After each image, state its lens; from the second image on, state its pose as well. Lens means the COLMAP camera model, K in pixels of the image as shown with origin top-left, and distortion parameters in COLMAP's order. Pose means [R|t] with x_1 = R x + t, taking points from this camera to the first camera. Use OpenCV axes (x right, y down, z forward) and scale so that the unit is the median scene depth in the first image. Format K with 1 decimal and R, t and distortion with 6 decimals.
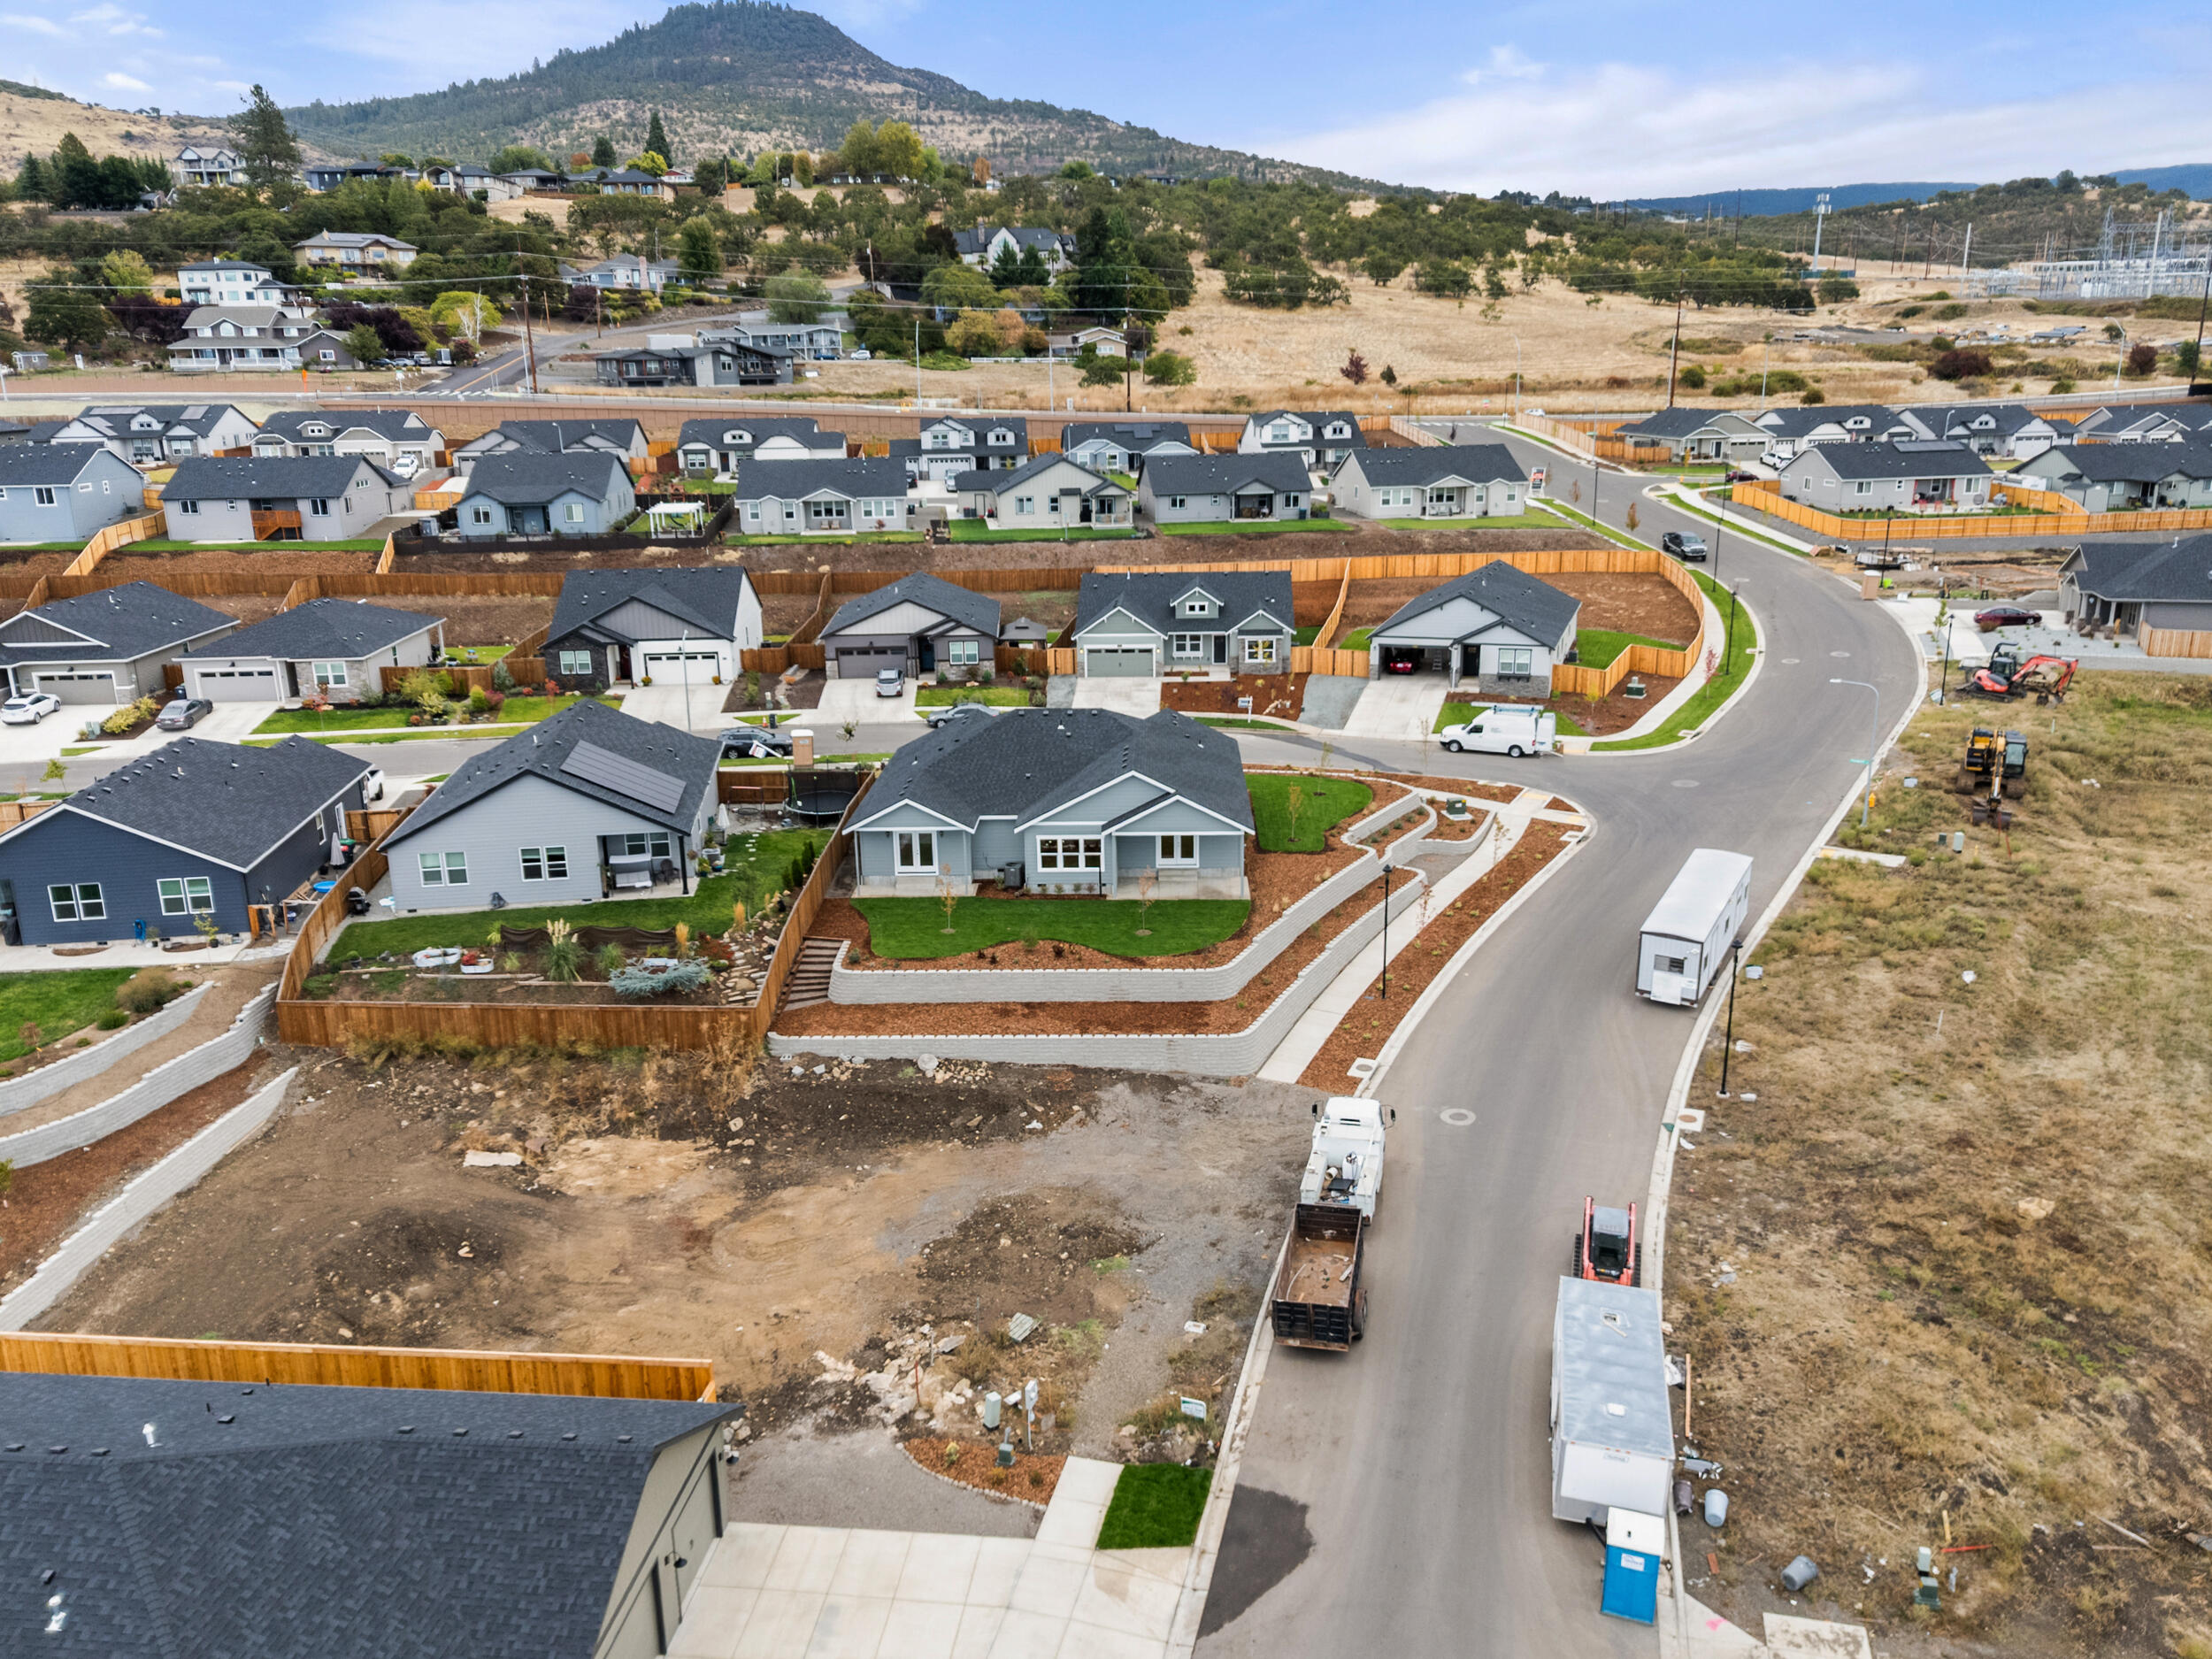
lens RADIAL K [[1668.1, 0, 1105.0], [0, 1668.1, 805.2], [0, 0, 1]] dist [0.082956, -0.081272]
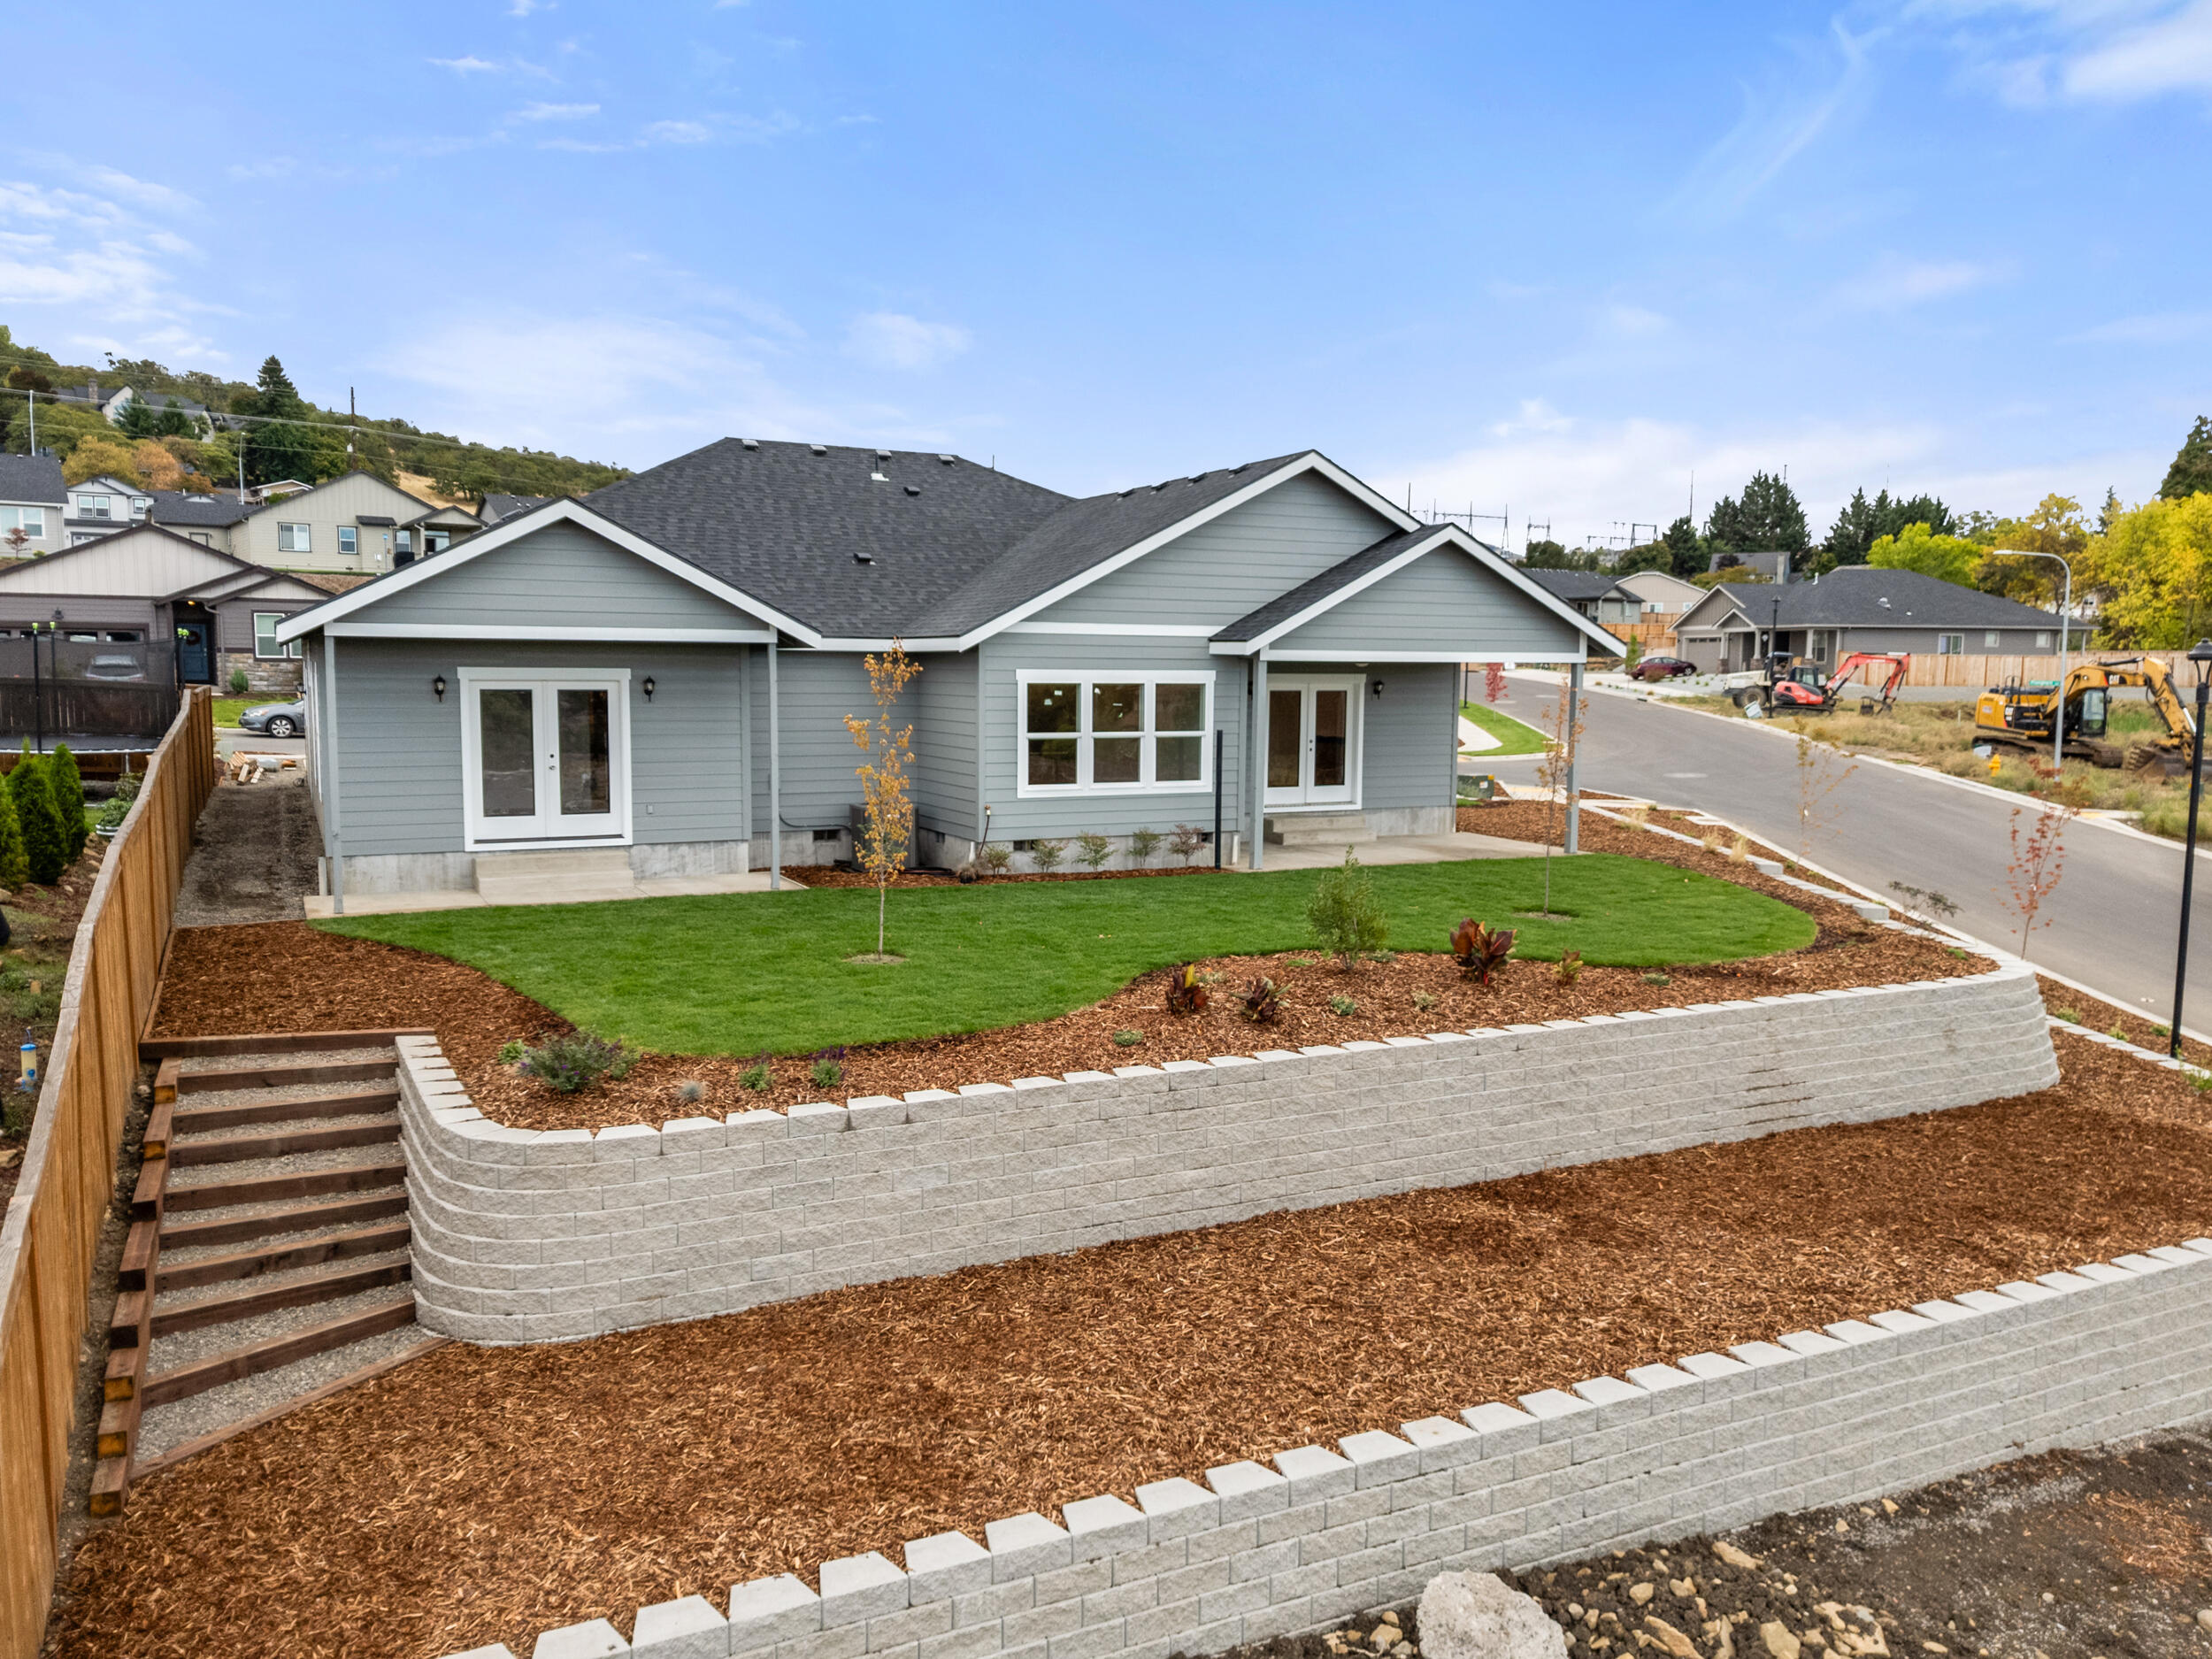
lens RADIAL K [[1626.9, 0, 1109.1], [0, 1626.9, 816.1], [0, 0, 1]] dist [0.113971, -0.140870]
pose [[0.878776, -0.019341, 0.476843, -0.104063], [0.101480, 0.983900, -0.147112, 0.055539], [-0.466320, 0.177669, 0.866591, 0.471540]]
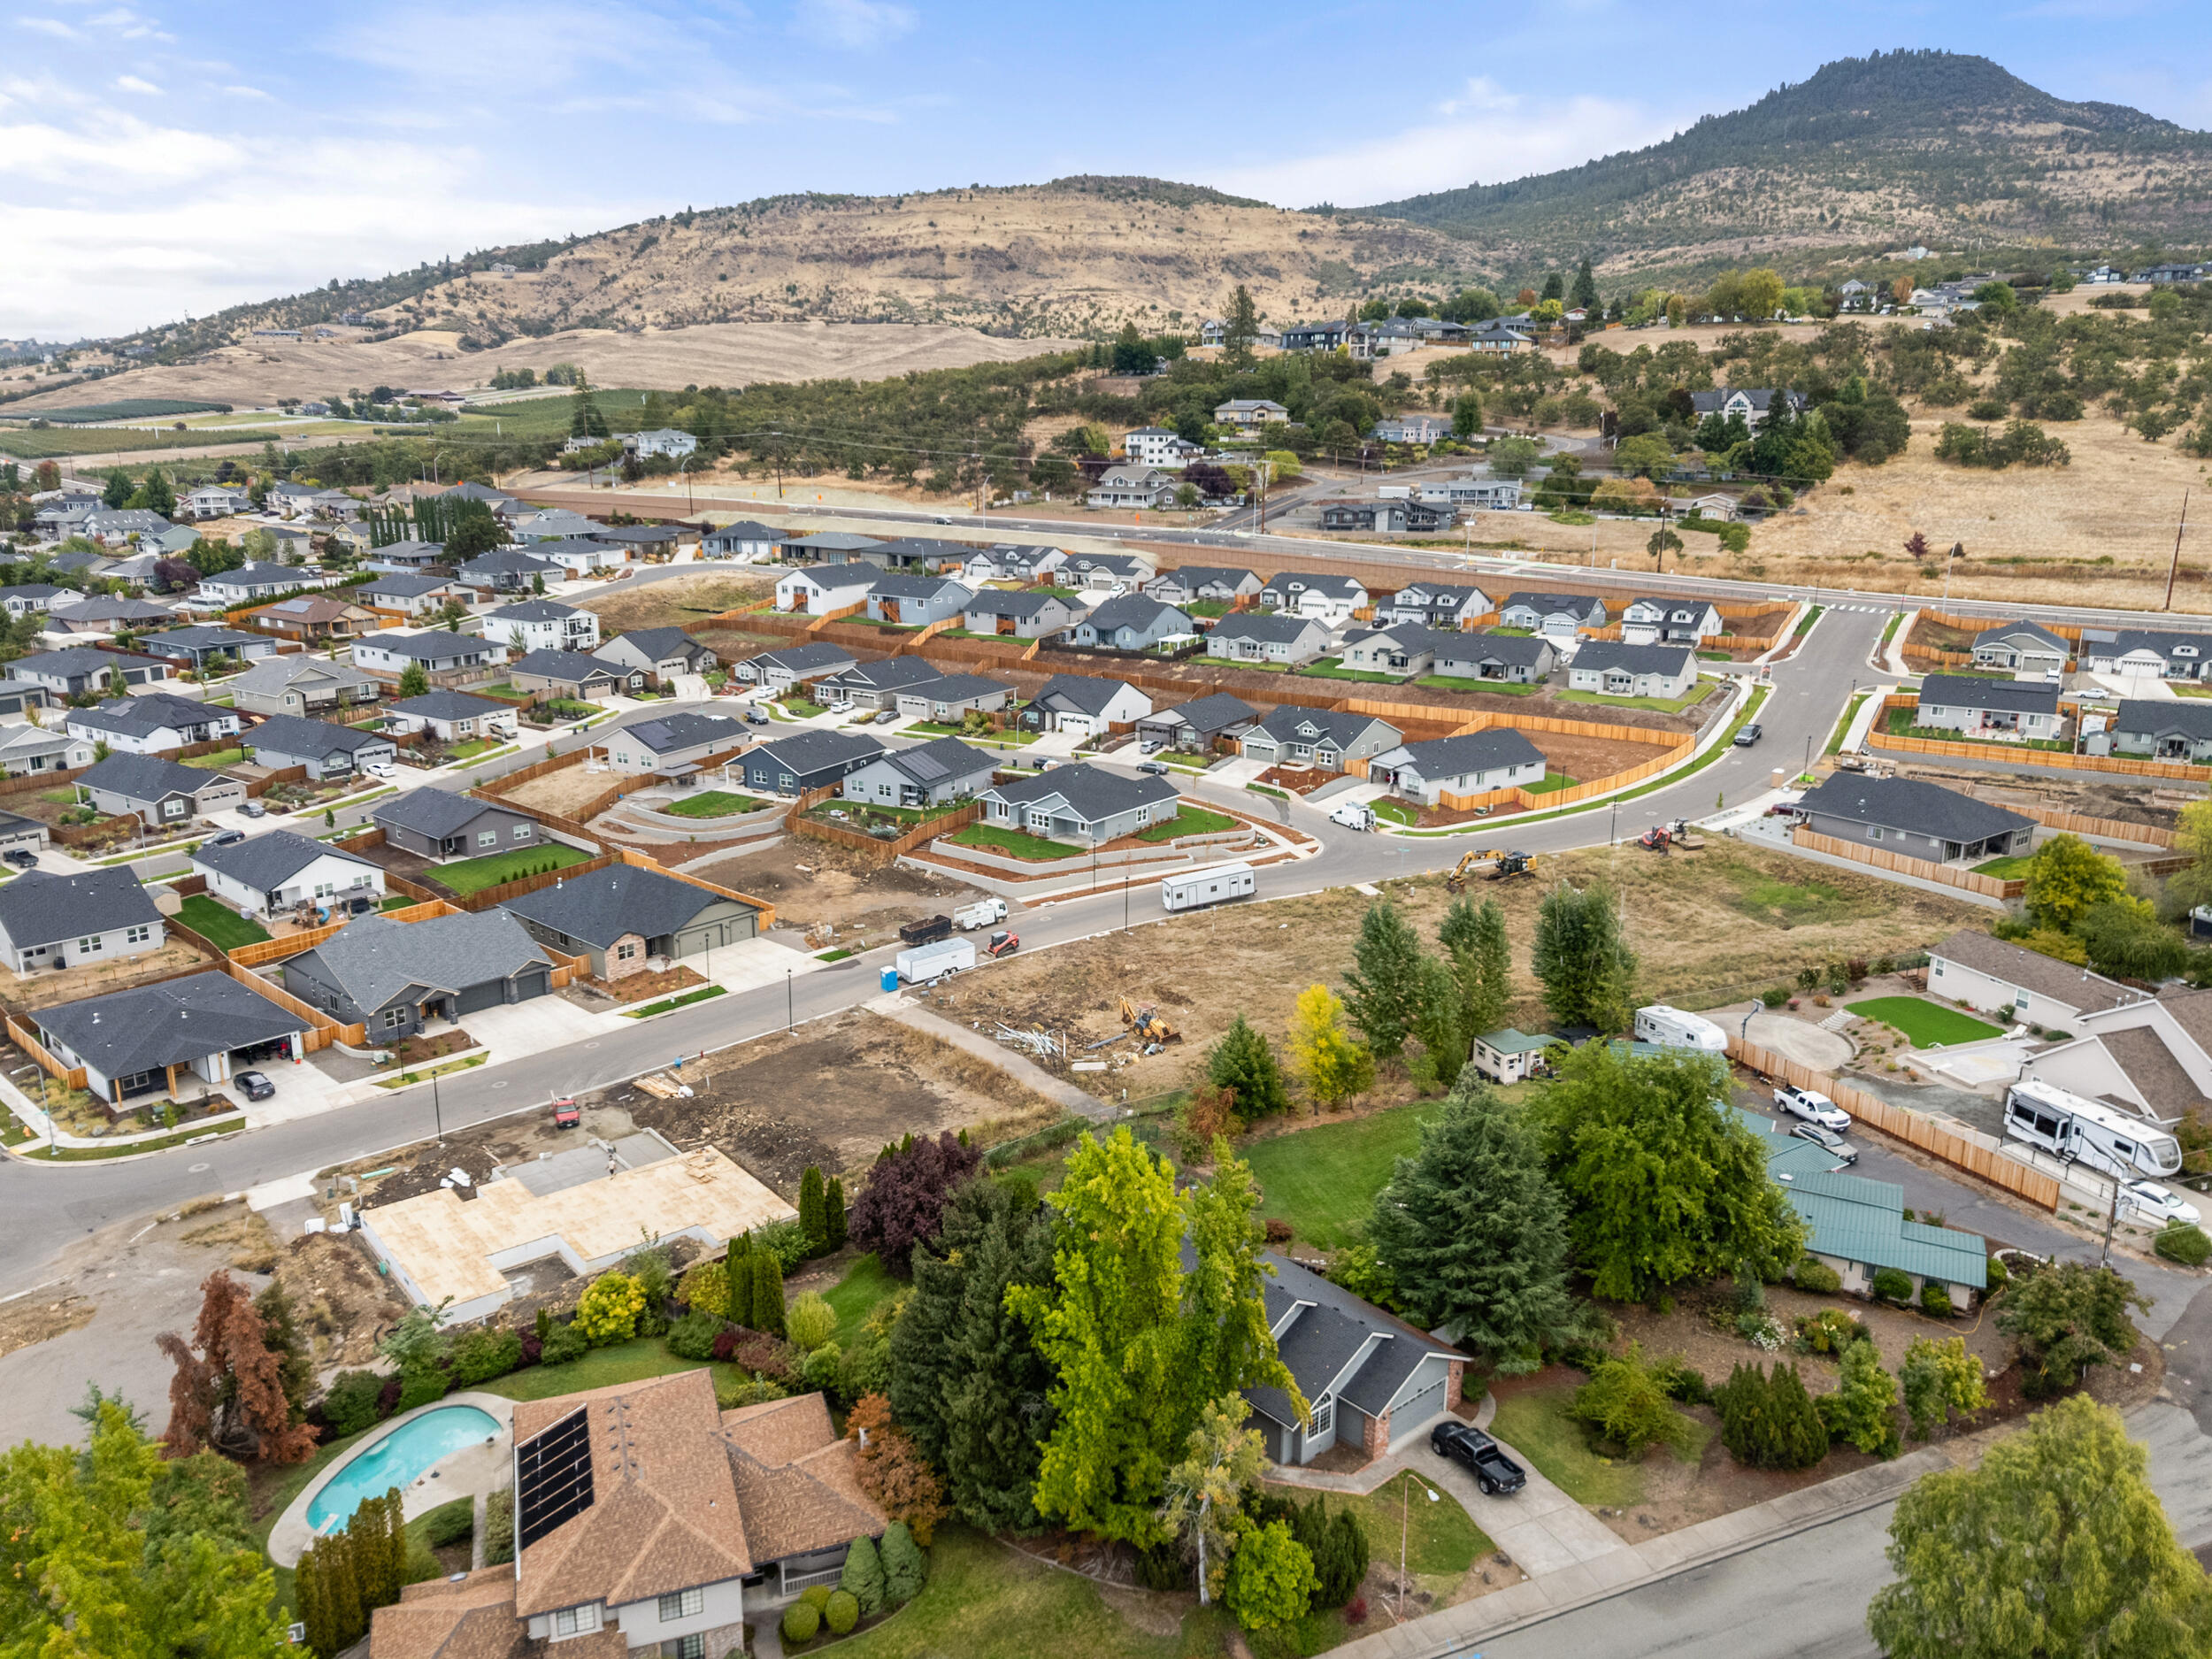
lens RADIAL K [[1619.3, 0, 1107.7], [0, 1619.3, 826.8], [0, 0, 1]] dist [0.063352, -0.059019]
pose [[0.806010, 0.173610, -0.565869, 0.949235], [-0.173539, 0.983318, 0.054501, -0.074063], [0.565891, 0.054272, 0.822692, -0.647413]]
